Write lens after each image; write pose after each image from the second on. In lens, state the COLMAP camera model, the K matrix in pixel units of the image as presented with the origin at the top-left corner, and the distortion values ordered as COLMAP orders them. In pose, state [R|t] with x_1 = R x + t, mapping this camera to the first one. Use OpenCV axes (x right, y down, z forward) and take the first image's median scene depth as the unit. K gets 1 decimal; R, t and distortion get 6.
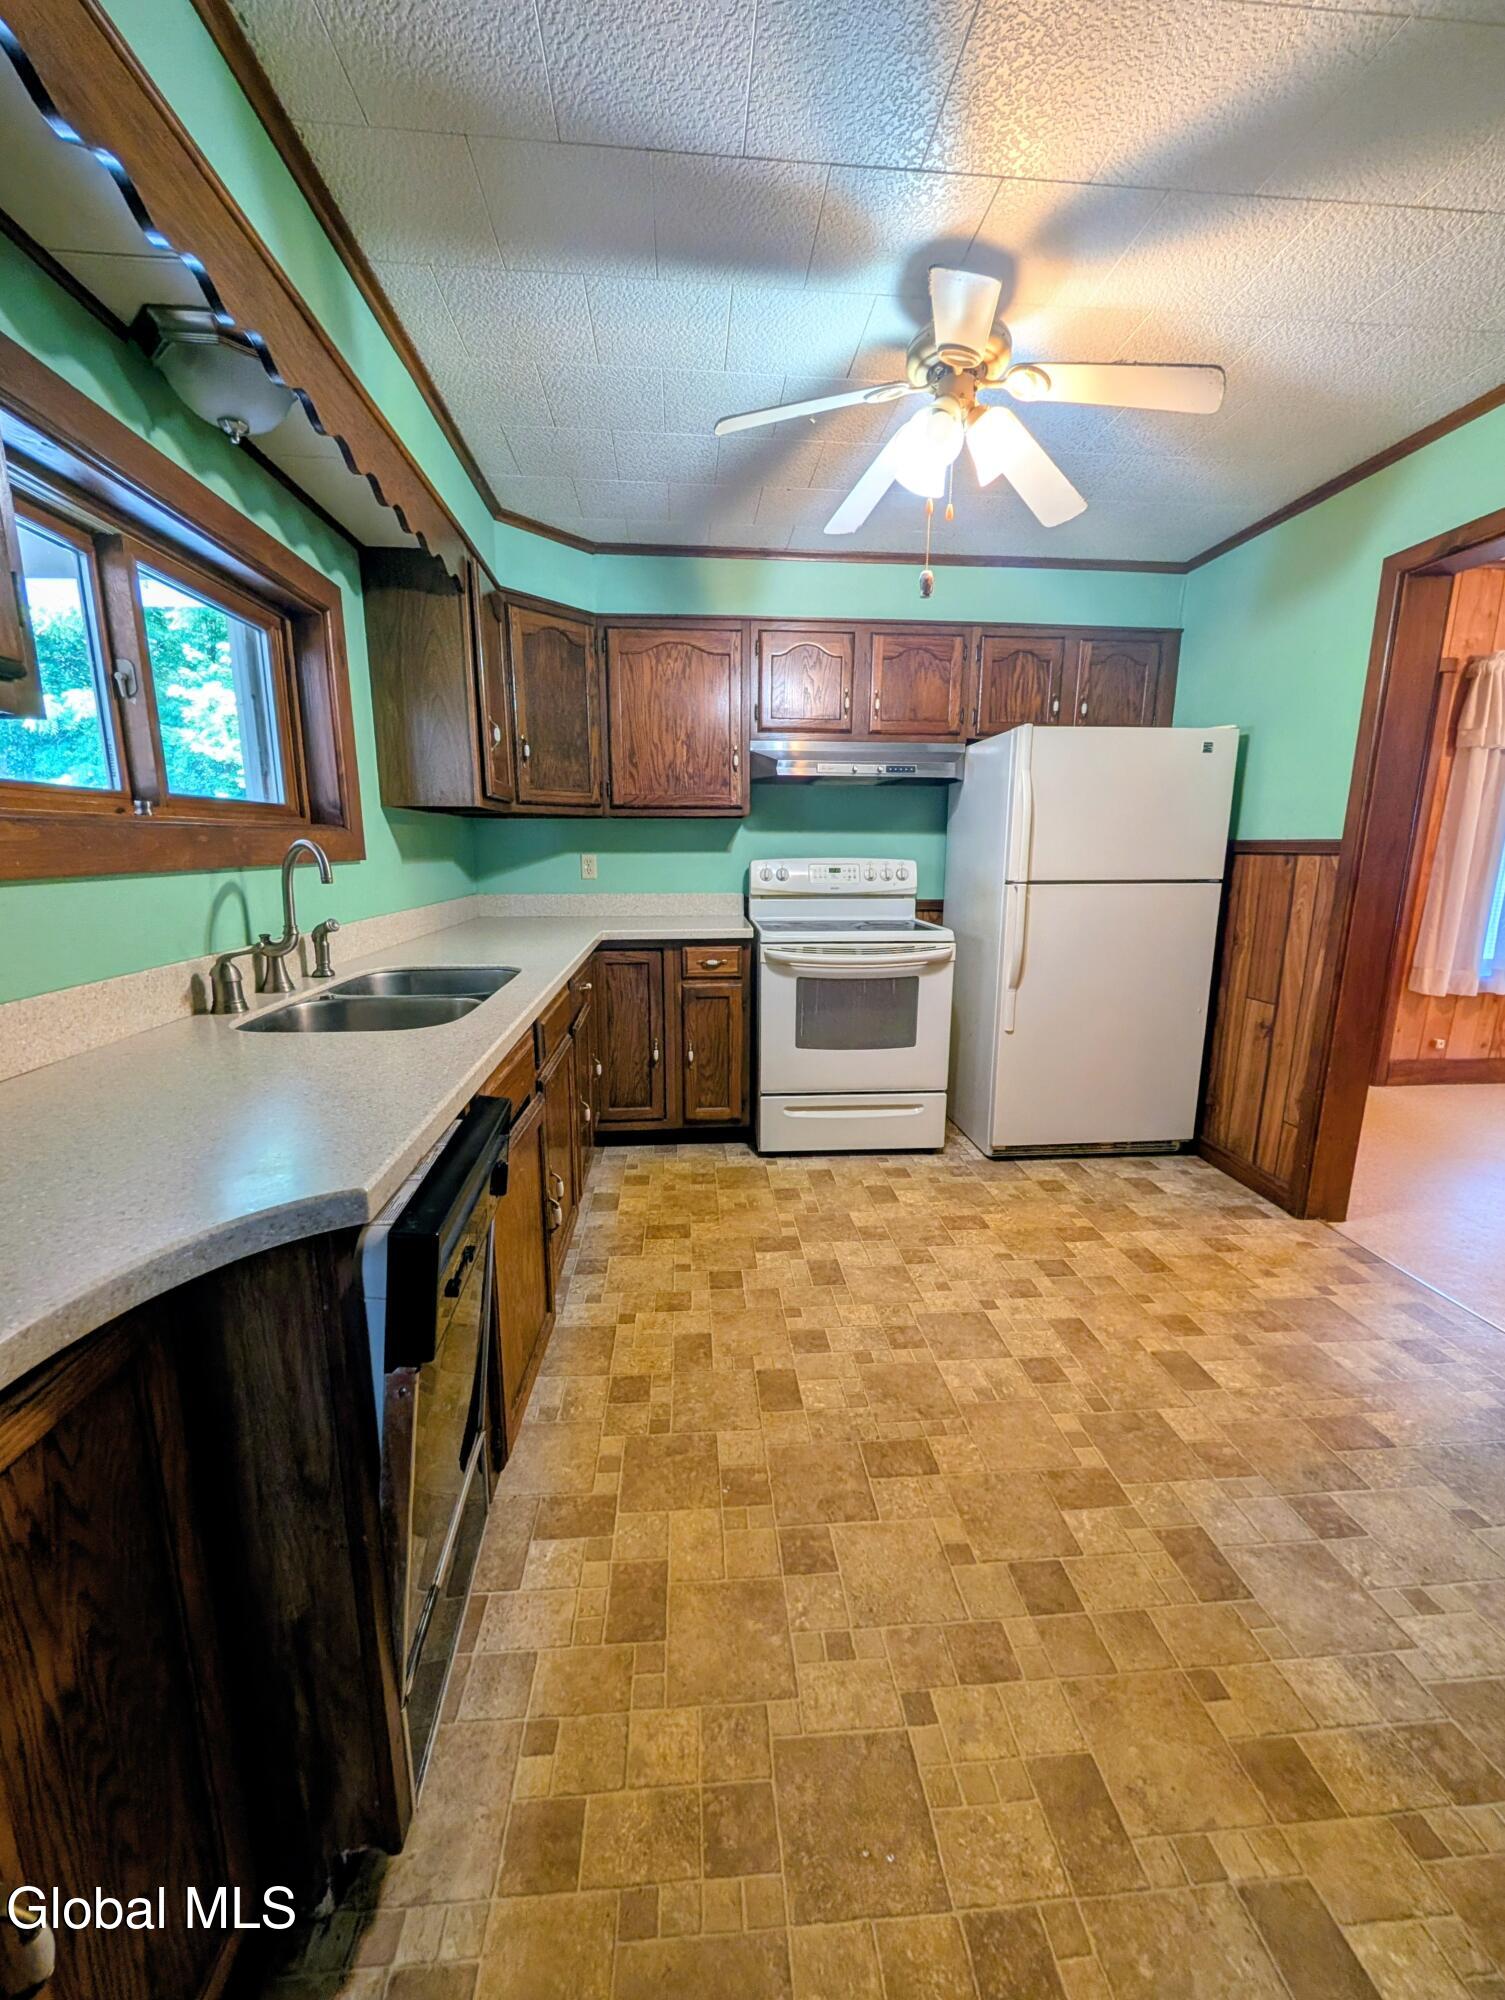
lens RADIAL K [[757.0, 0, 752.2], [0, 757.0, 996.6], [0, 0, 1]] dist [-0.006337, 0.001156]
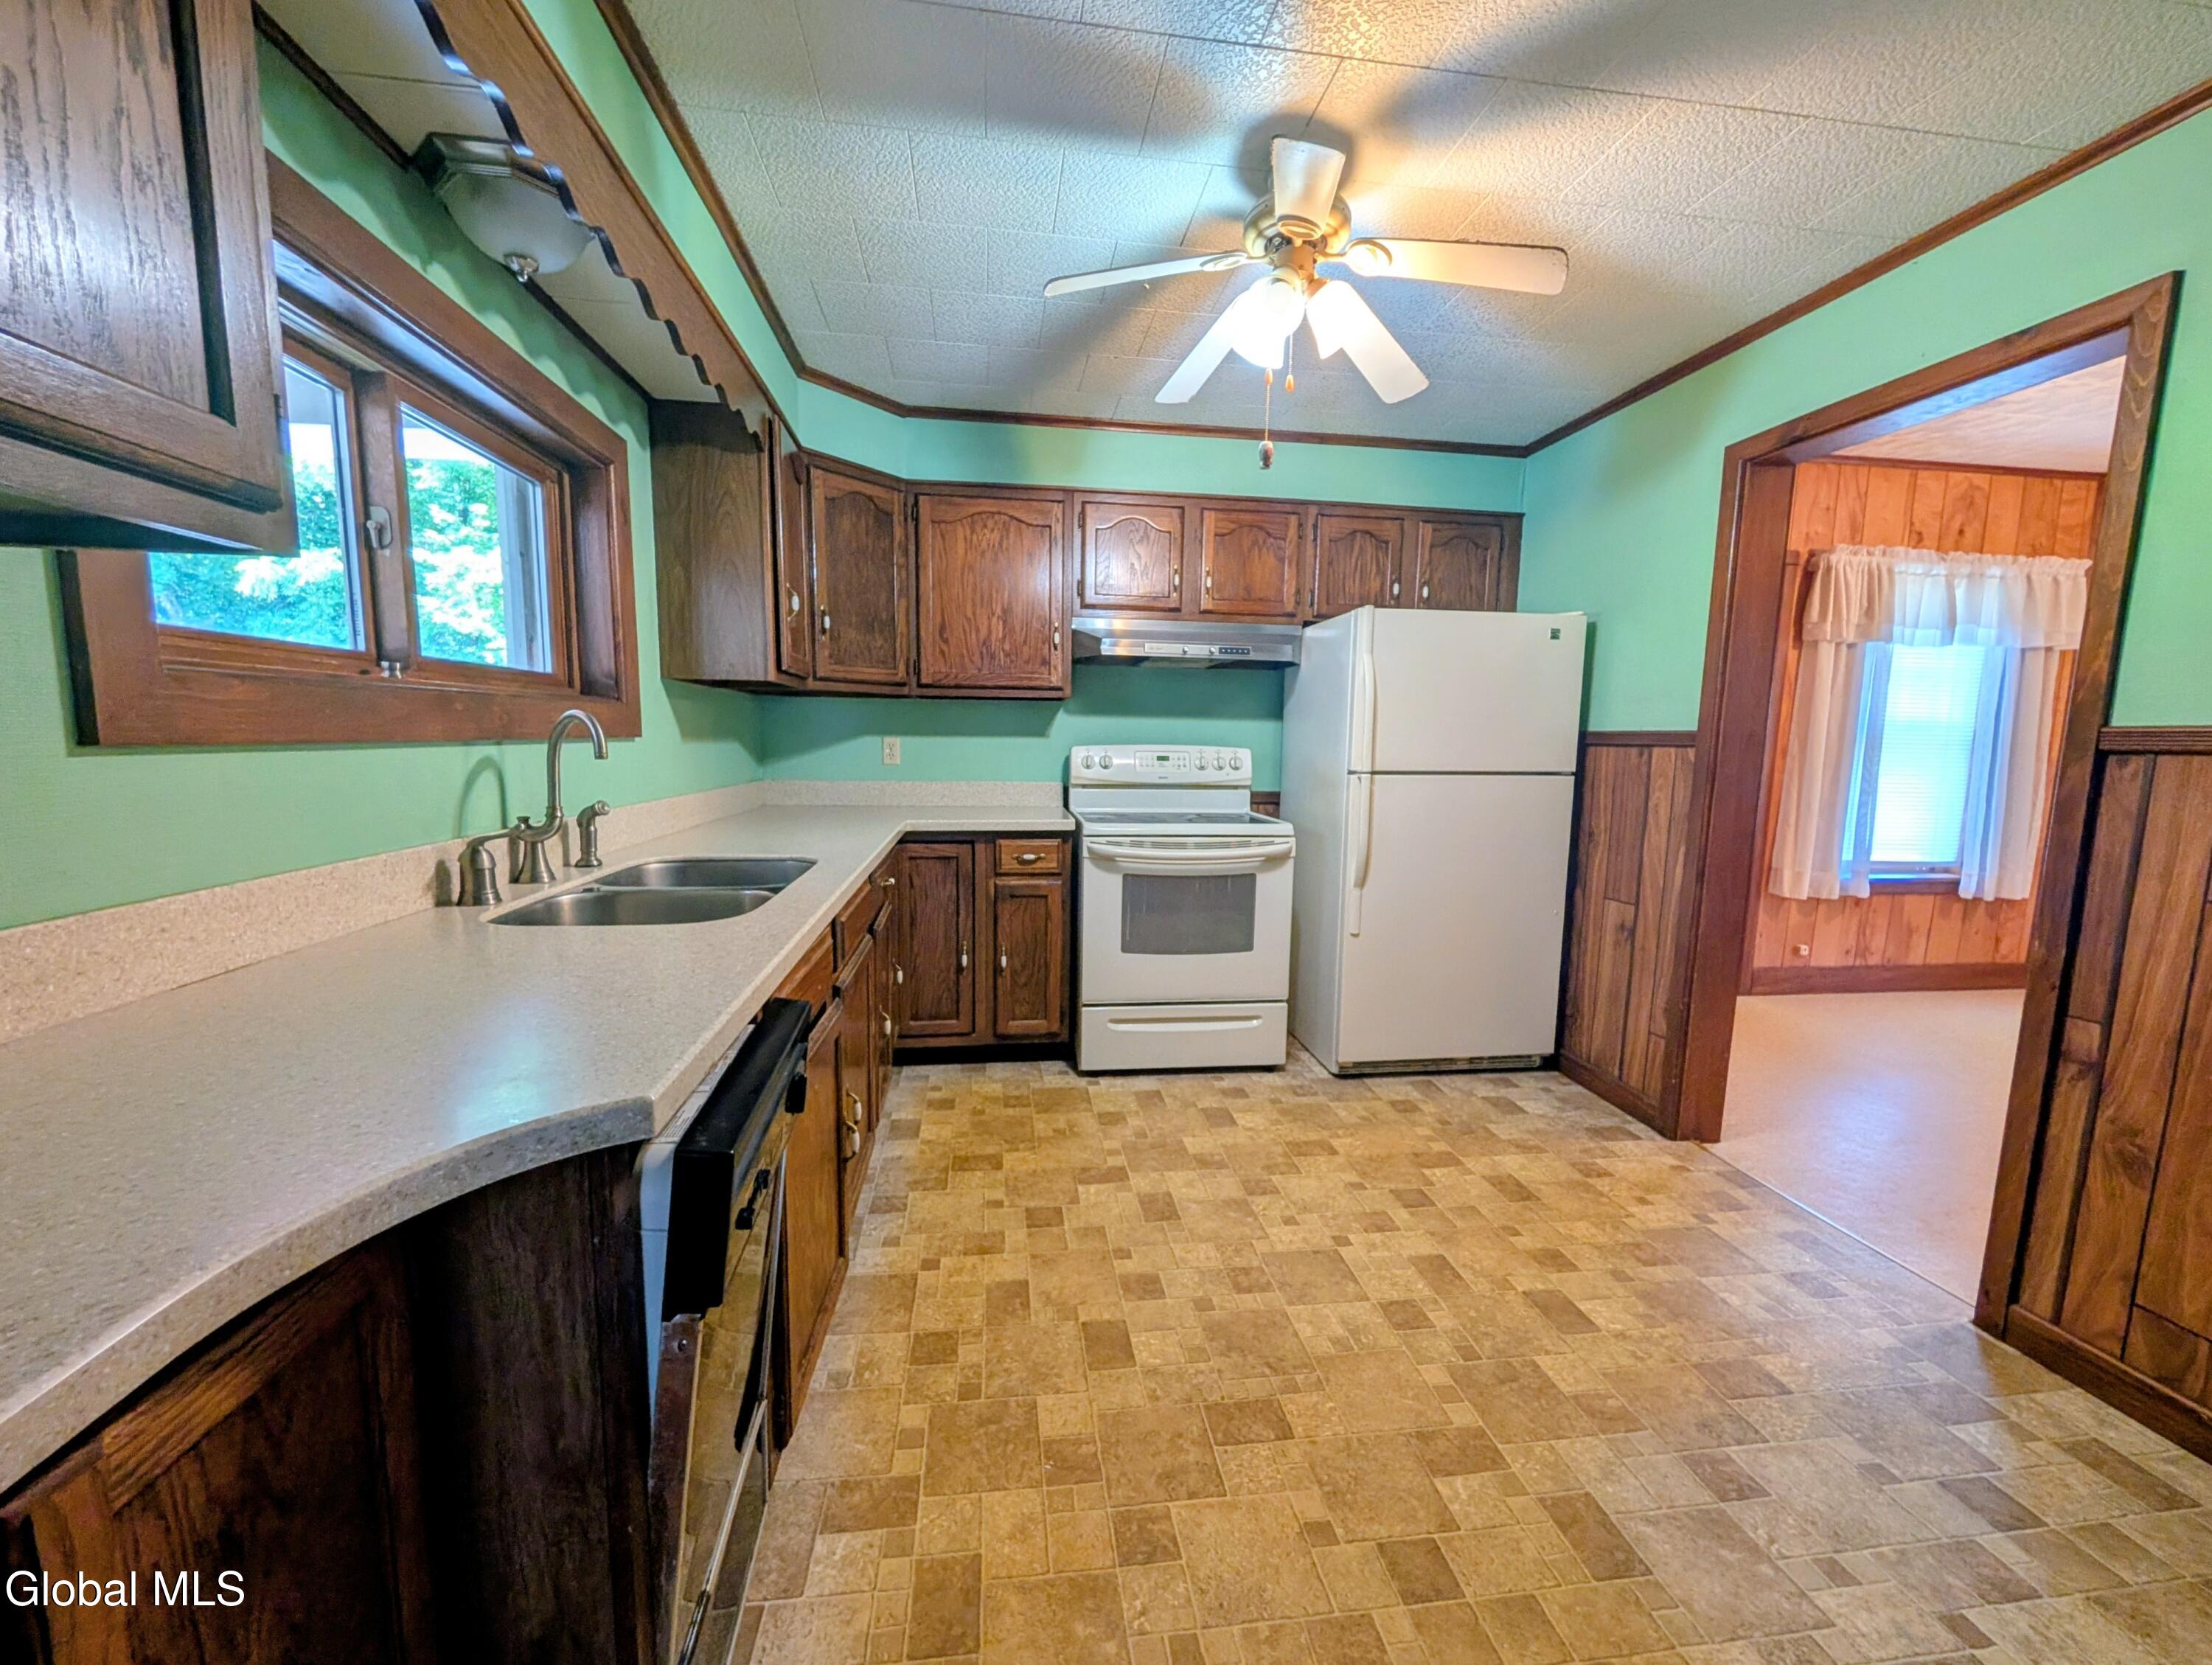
lens RADIAL K [[837.3, 0, 1106.5], [0, 837.3, 840.5], [0, 0, 1]] dist [-0.006337, 0.001156]
pose [[0.998643, 0.007624, 0.051510, -0.019590], [-0.003830, 0.997299, -0.073342, 0.013276], [-0.051930, 0.073045, 0.995976, 0.002228]]
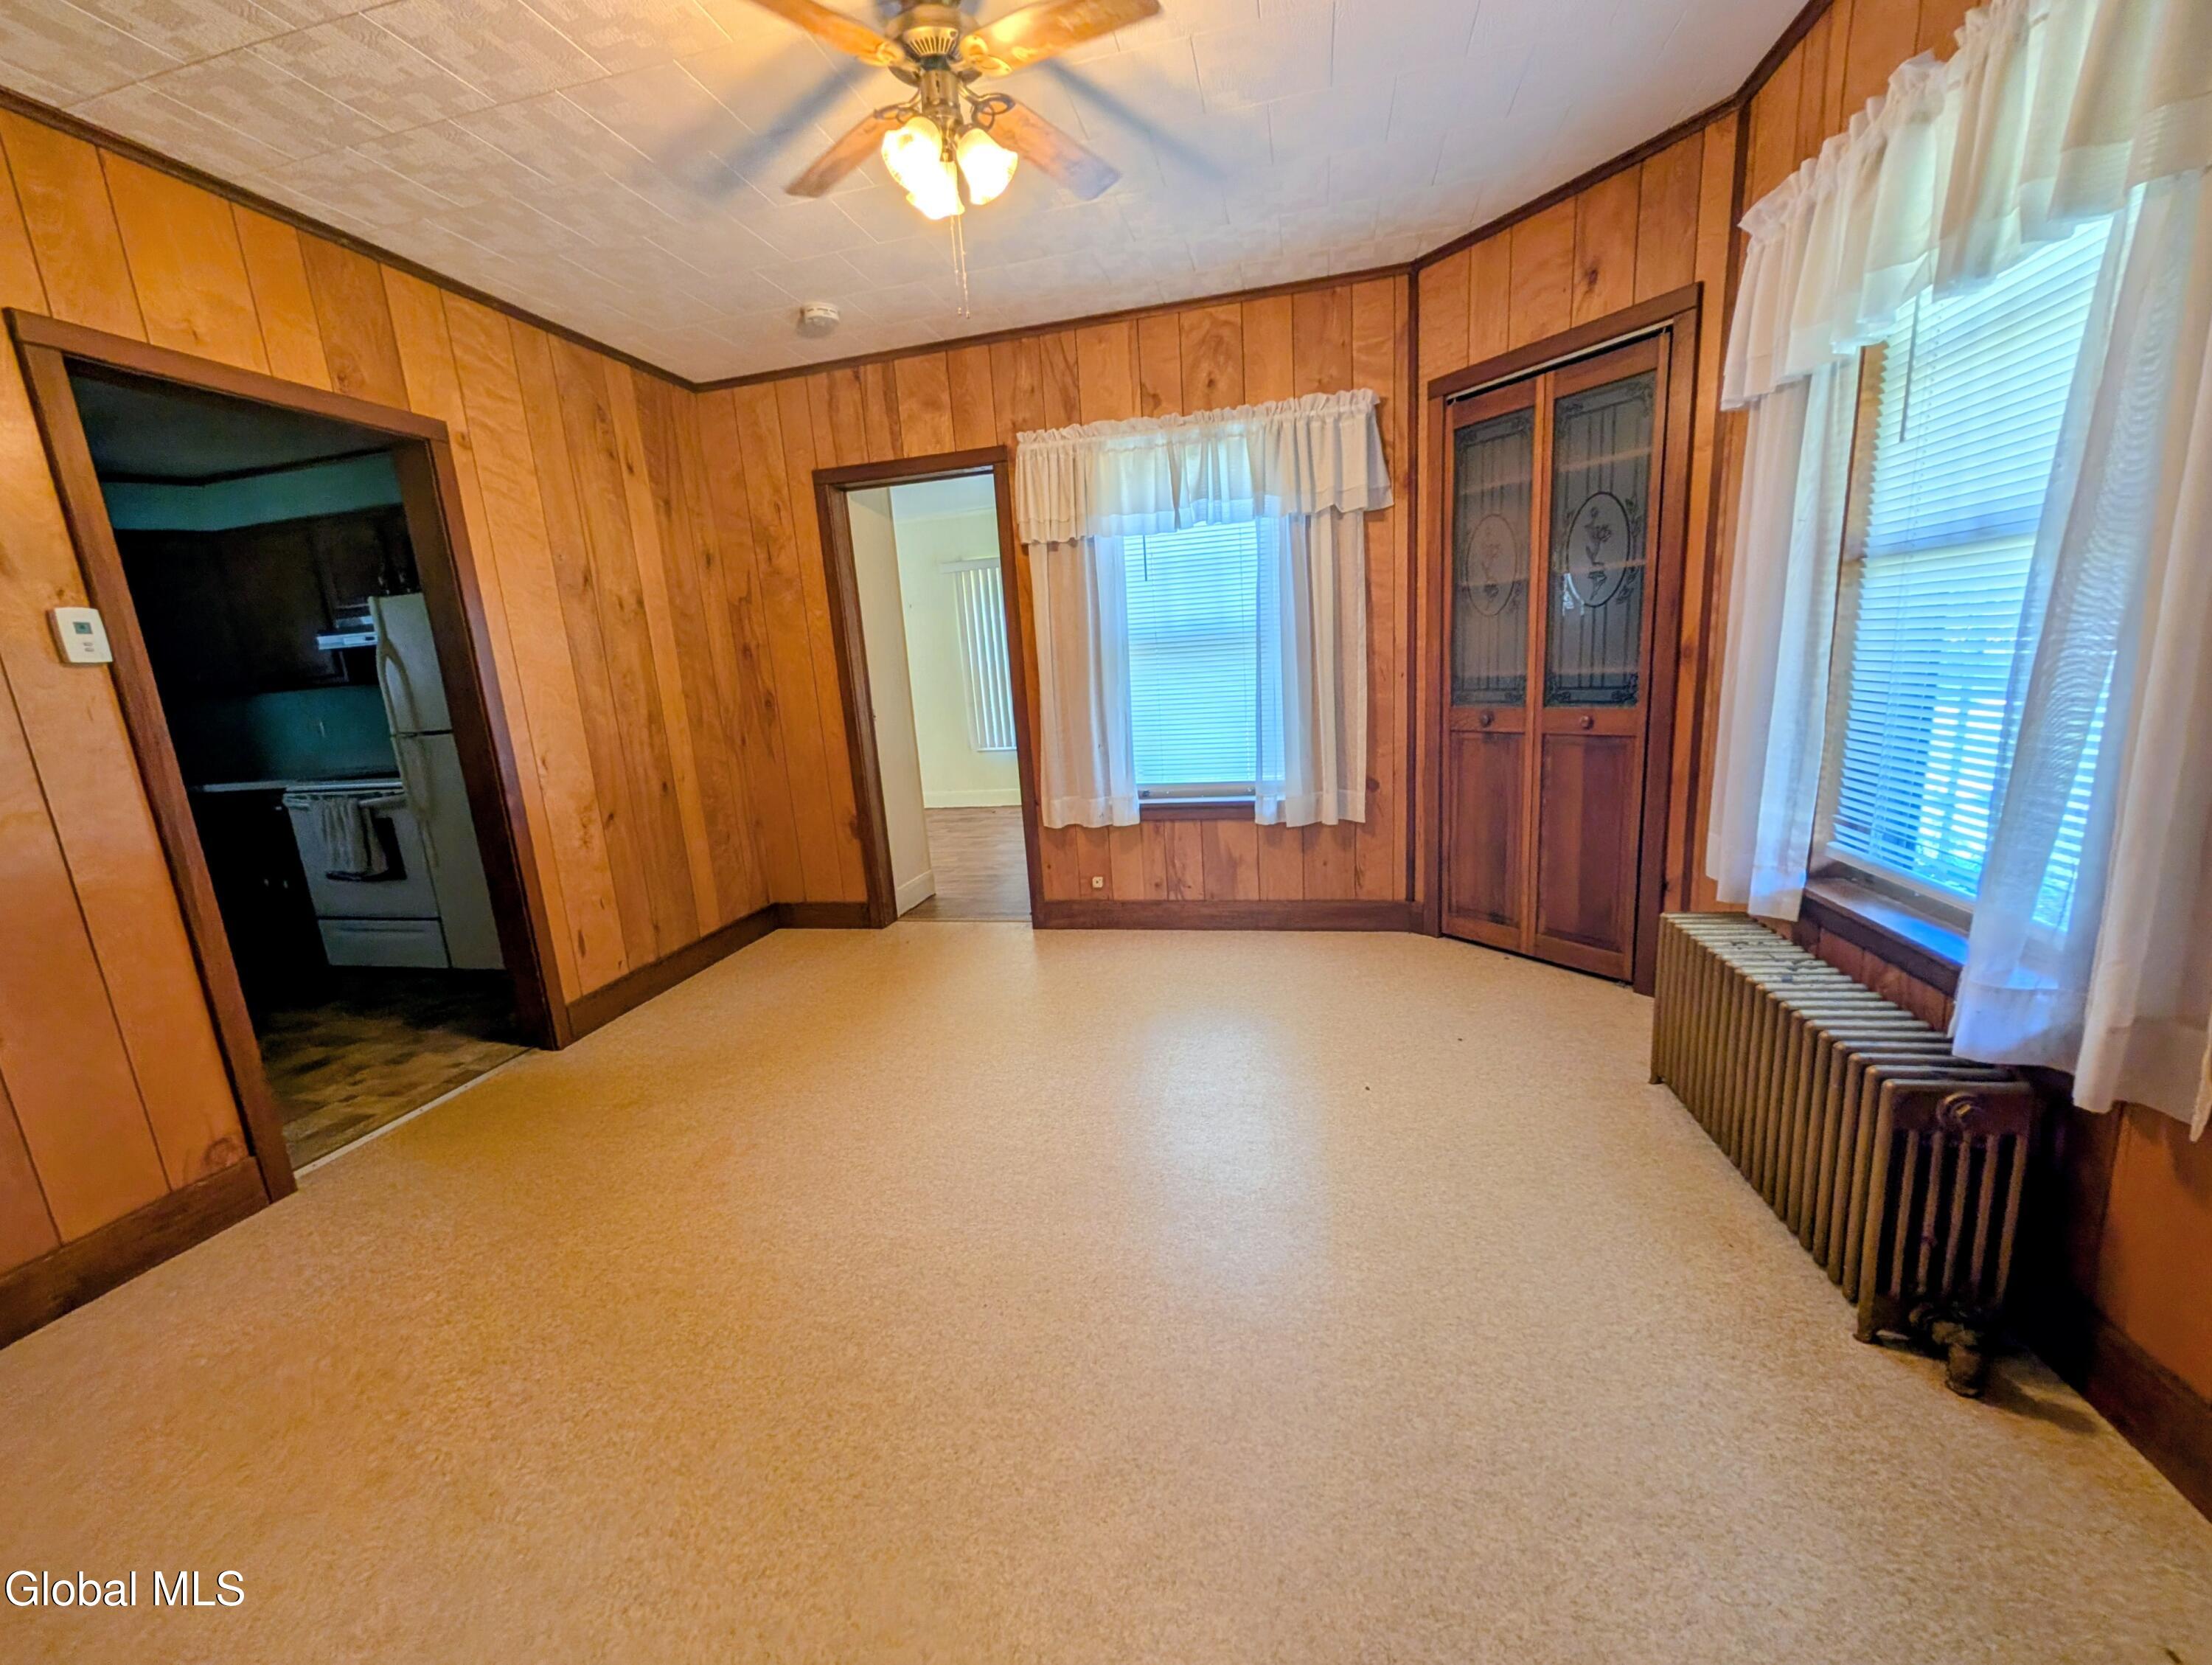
lens RADIAL K [[837.3, 0, 1110.1], [0, 837.3, 829.9], [0, 0, 1]] dist [-0.006337, 0.001156]
pose [[0.952274, -0.006419, -0.305177, 2.697097], [0.011307, 0.999834, 0.014253, -0.023655], [0.305035, -0.017023, 0.952189, 0.197363]]
